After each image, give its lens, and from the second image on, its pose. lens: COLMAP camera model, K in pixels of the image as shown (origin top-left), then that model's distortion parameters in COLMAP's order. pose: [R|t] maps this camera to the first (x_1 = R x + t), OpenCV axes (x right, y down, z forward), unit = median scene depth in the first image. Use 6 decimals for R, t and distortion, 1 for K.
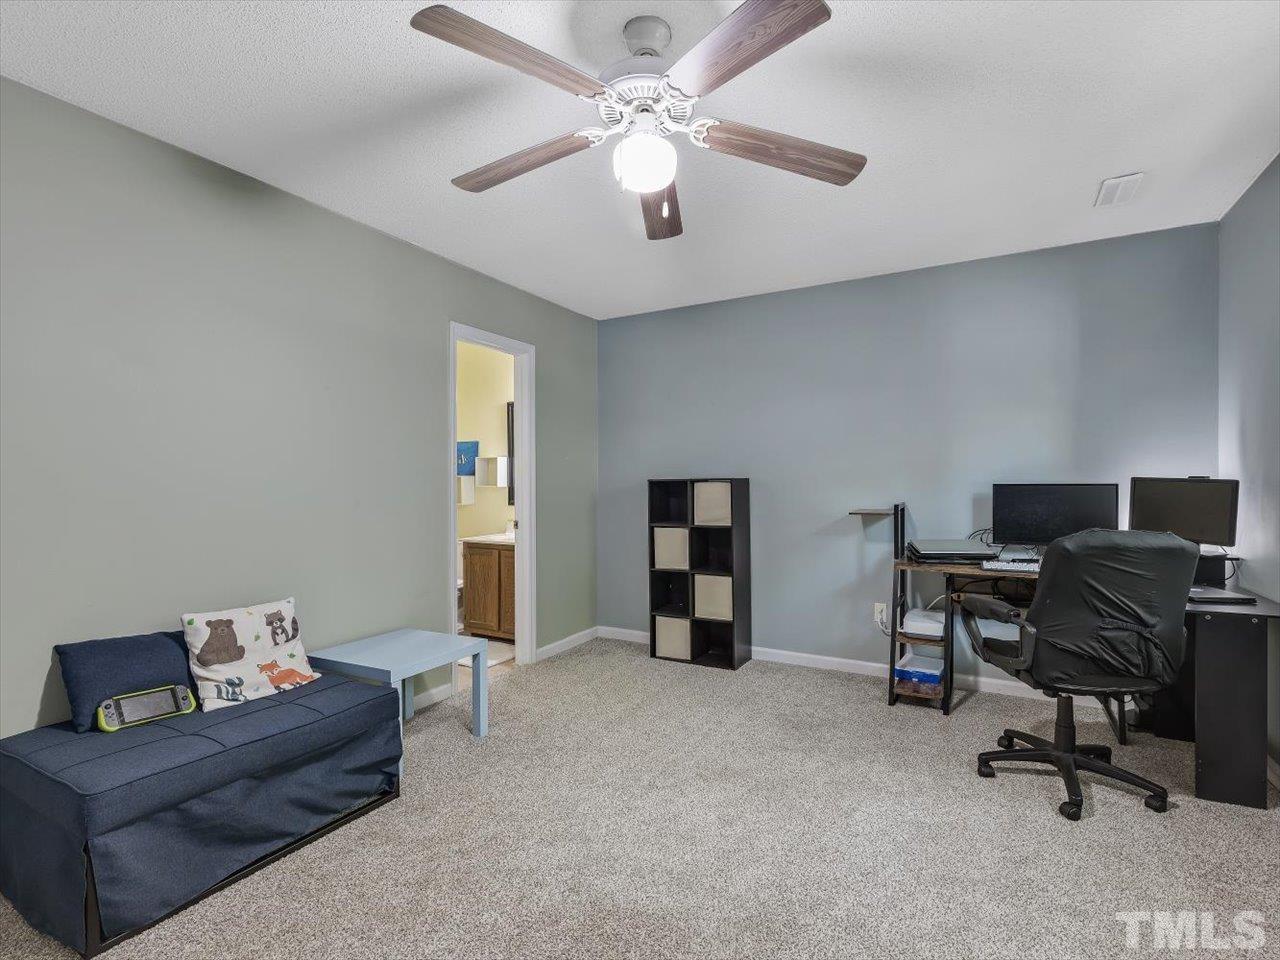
lens RADIAL K [[608.0, 0, 640.0], [0, 608.0, 480.0], [0, 0, 1]] dist [-0.000513, -0.000173]
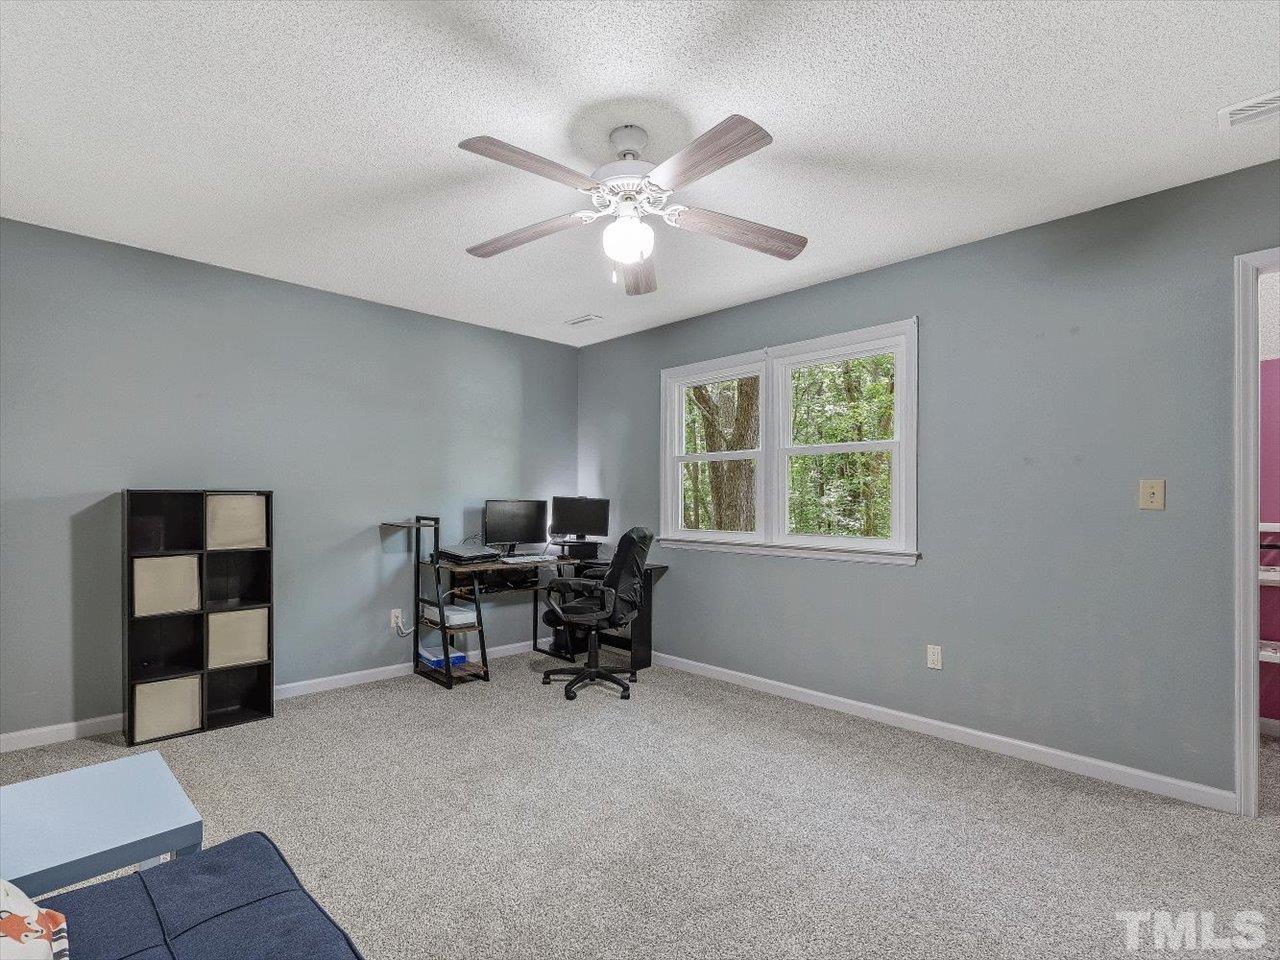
lens RADIAL K [[608.5, 0, 638.6], [0, 608.5, 504.8], [0, 0, 1]] dist [-0.001049, -0.000278]
pose [[0.287732, 0.002390, 0.957708, -0.518930], [-0.017707, 0.999839, 0.002825, 0.005921], [-0.957547, -0.017771, 0.287728, 0.277895]]
